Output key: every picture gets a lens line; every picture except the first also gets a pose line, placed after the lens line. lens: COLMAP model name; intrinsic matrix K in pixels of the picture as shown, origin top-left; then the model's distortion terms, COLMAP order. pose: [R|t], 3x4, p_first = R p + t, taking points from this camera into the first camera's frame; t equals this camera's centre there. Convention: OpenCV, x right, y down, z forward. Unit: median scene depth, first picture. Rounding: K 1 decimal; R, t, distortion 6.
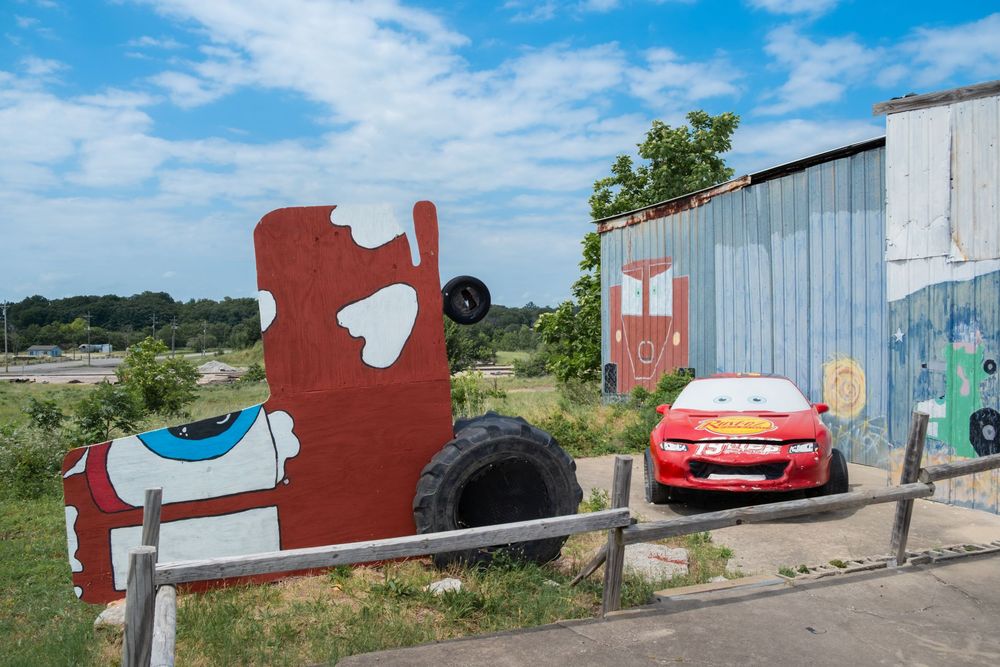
lens RADIAL K [[800.7, 0, 499.6], [0, 800.7, 336.2], [0, 0, 1]] dist [-0.003030, 0.001517]
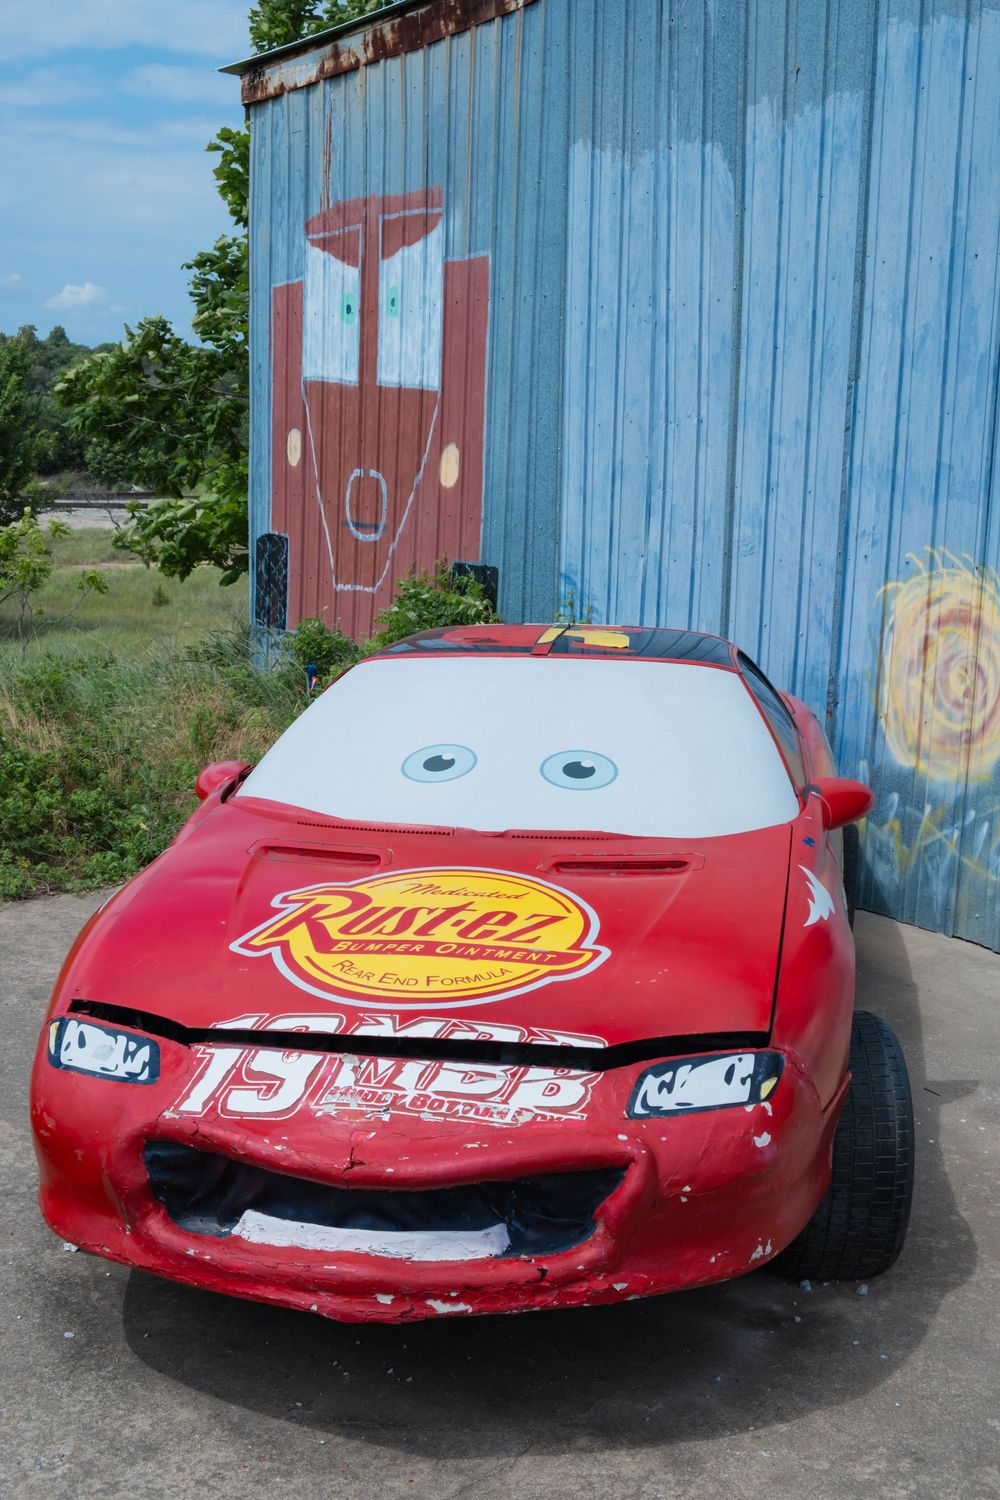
lens RADIAL K [[1826.9, 0, 501.2], [0, 1826.9, 747.7], [0, 0, 1]] dist [-0.013349, 0.000000]
pose [[0.988142, 0.010141, 0.153205, 0.154799], [-0.036492, 0.984737, 0.170181, -0.011905], [-0.149141, -0.173754, 0.973430, 0.345562]]
